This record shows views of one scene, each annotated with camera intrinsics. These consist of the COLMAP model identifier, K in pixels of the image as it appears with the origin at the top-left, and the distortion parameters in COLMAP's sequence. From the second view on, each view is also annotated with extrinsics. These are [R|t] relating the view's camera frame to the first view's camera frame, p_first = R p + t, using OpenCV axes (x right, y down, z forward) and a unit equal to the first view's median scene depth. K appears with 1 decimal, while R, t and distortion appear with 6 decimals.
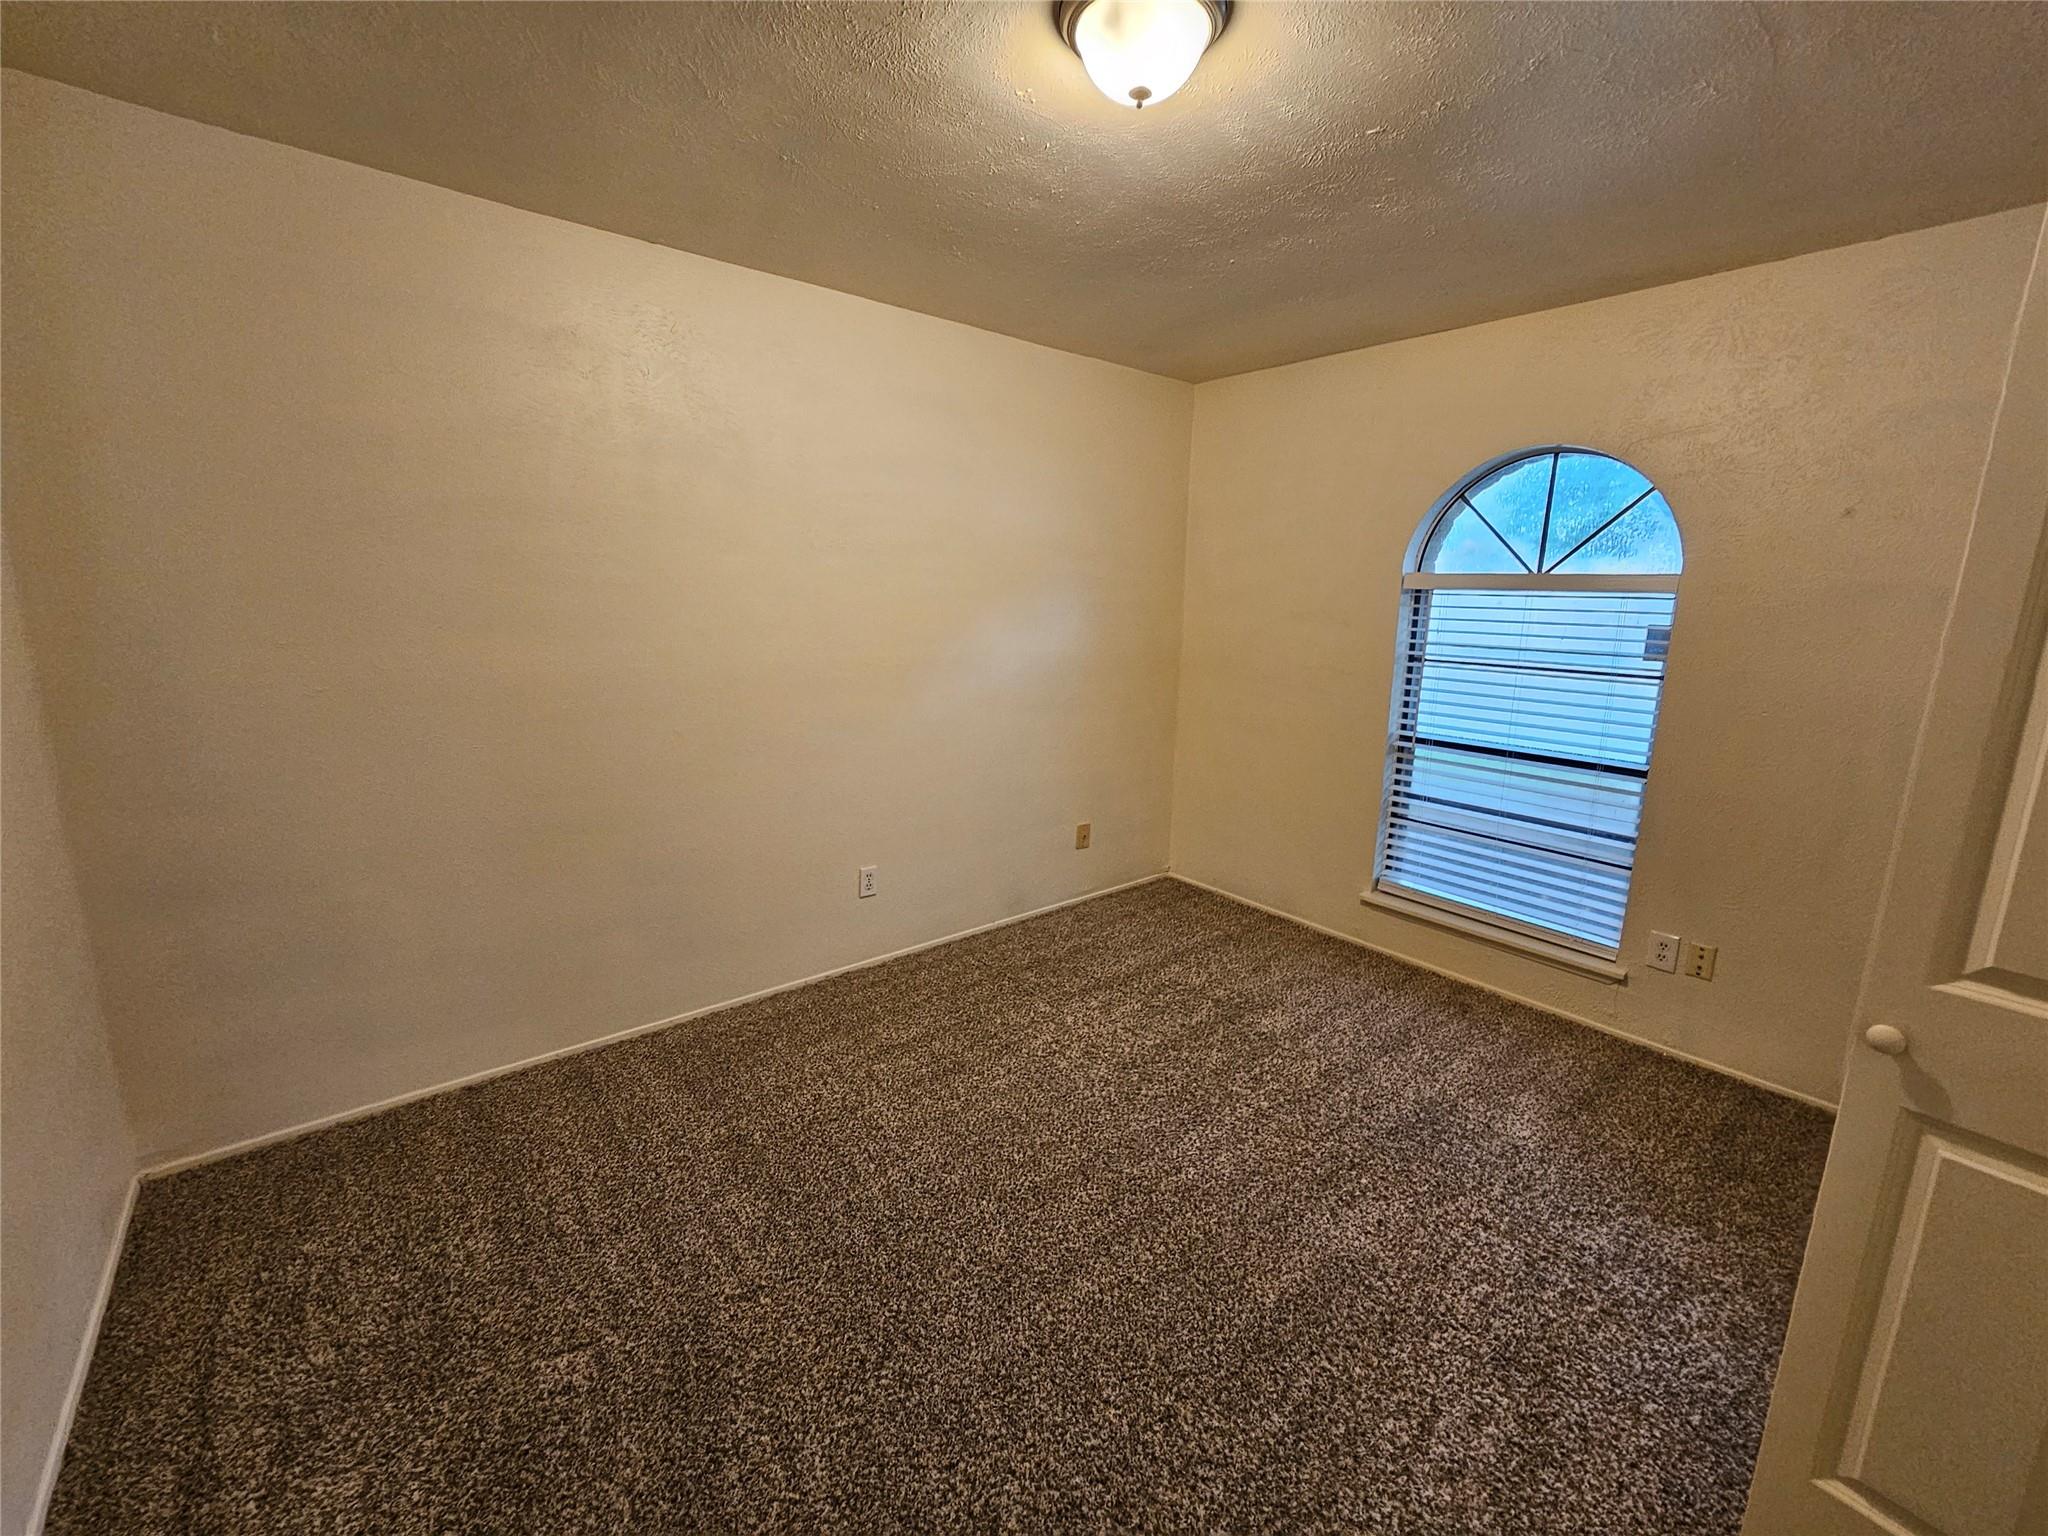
lens RADIAL K [[833.7, 0, 1026.6], [0, 833.7, 765.4], [0, 0, 1]] dist [-0.002423, 0.000372]
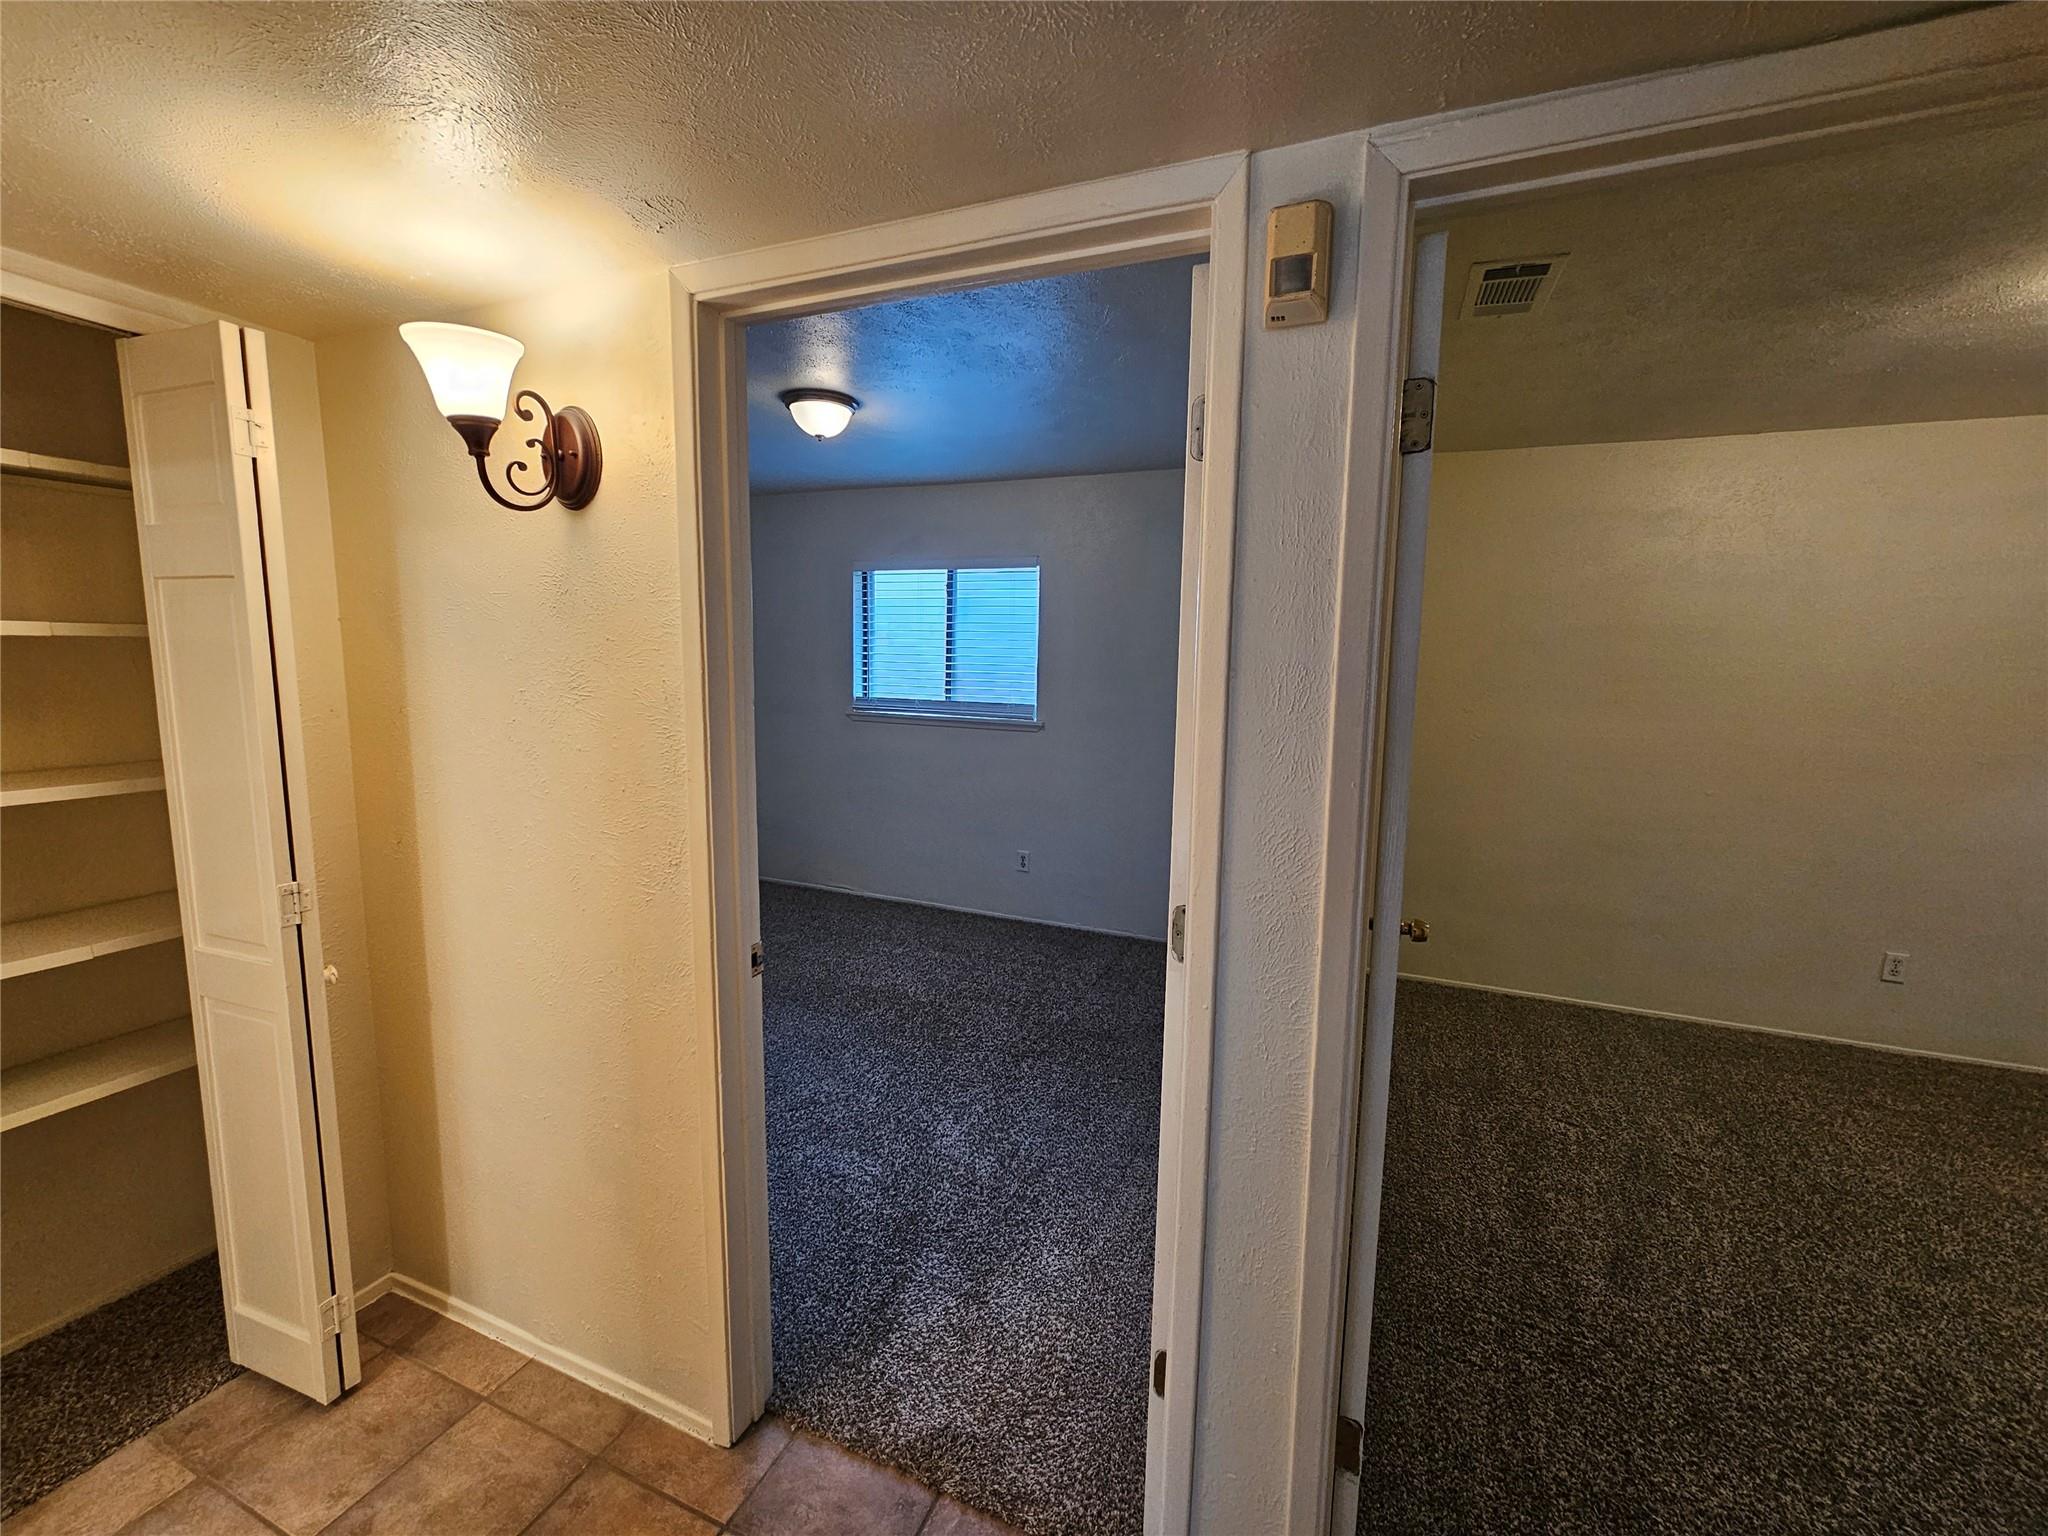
lens RADIAL K [[833.7, 0, 1022.7], [0, 833.7, 764.9], [0, 0, 1]] dist [-0.002423, 0.000372]
pose [[0.464068, 0.102340, -0.879868, 0.246633], [-0.187866, 0.982078, 0.015142, 0.103152], [0.865649, 0.158271, 0.474977, -0.605991]]
